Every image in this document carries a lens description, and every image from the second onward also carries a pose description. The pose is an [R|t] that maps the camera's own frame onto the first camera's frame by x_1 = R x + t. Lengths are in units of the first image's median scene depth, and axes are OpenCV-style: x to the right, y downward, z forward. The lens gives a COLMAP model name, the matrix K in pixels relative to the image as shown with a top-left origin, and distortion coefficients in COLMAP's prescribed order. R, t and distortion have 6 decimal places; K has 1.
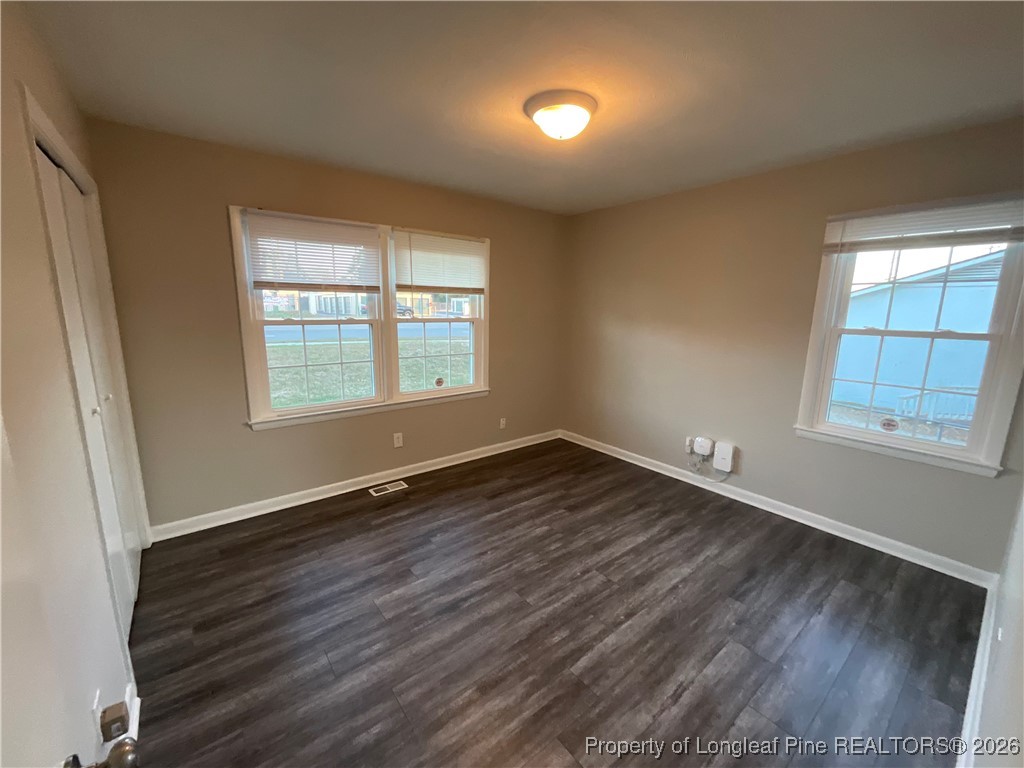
lens RADIAL K [[408.8, 0, 511.5], [0, 408.8, 388.8], [0, 0, 1]] dist [-0.014494, 0.000339]
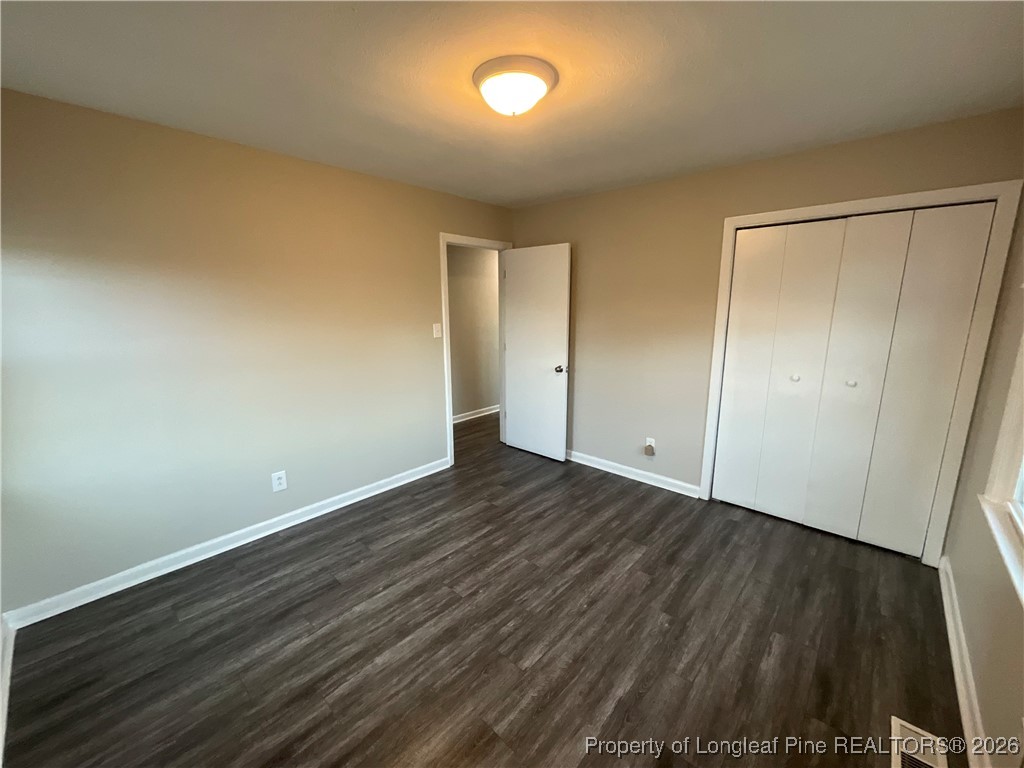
lens RADIAL K [[408.8, 0, 510.6], [0, 408.8, 386.9], [0, 0, 1]] dist [-0.014494, 0.000339]
pose [[-0.986787, 0.024814, -0.160114, 0.252187], [-0.039615, 0.921260, 0.386923, -0.378878], [0.157108, 0.388154, -0.908104, 1.795889]]
